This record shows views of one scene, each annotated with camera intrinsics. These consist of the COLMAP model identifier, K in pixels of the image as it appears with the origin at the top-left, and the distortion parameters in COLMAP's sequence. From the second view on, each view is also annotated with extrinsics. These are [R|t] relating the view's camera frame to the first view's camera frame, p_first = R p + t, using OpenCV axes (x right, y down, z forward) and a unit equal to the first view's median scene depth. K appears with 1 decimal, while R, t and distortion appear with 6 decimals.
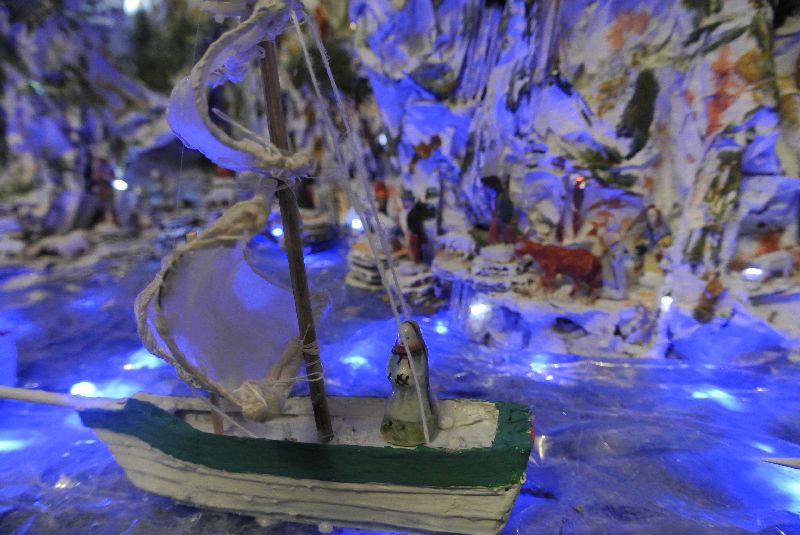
lens RADIAL K [[625.6, 0, 400.0], [0, 625.6, 267.5], [0, 0, 1]] dist [-0.100184, 0.058785]
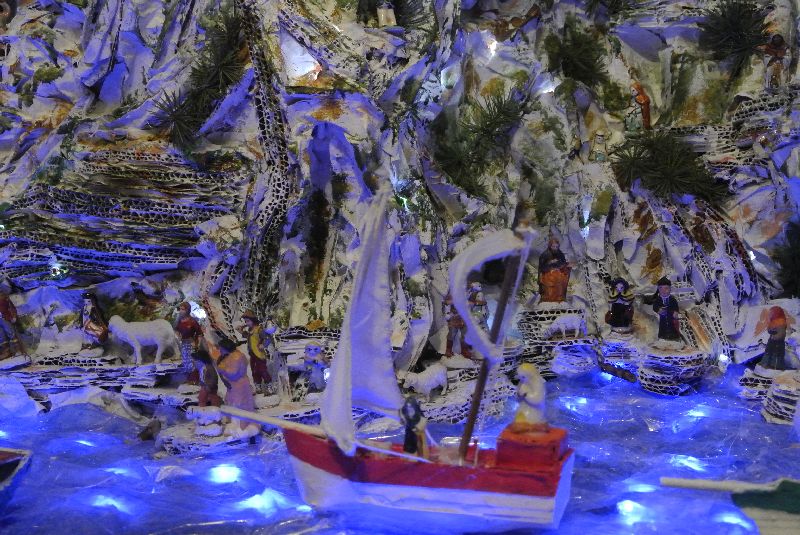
lens RADIAL K [[1391.1, 0, 400.0], [0, 1391.1, 267.5], [0, 0, 1]] dist [0.021877, -0.101401]
pose [[0.999825, -0.005095, 0.018014, -0.604218], [0.007664, 0.989324, -0.145531, 0.087112], [-0.017080, 0.145644, 0.989190, -0.931515]]
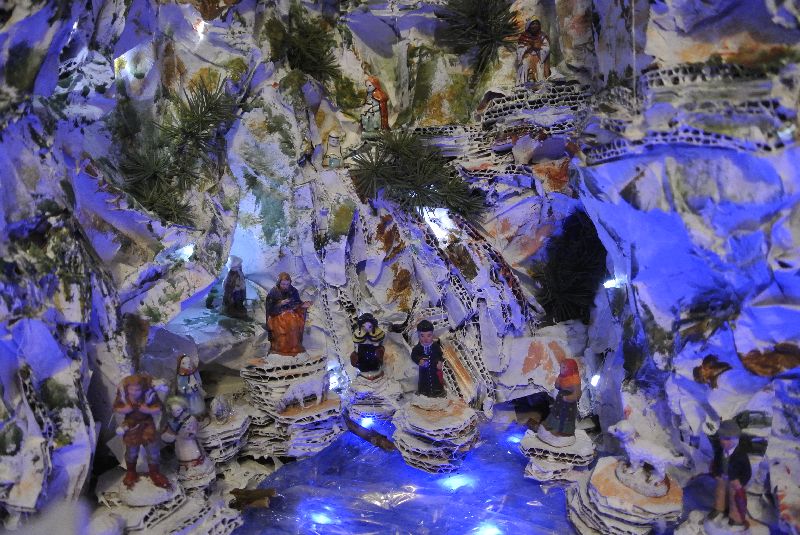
lens RADIAL K [[625.6, 0, 400.0], [0, 625.6, 267.5], [0, 0, 1]] dist [-0.100184, 0.058785]
pose [[0.958346, -0.063891, 0.278372, -0.404665], [0.070408, 0.997427, -0.013467, -0.249317], [-0.276795, 0.032506, 0.960379, 0.403759]]
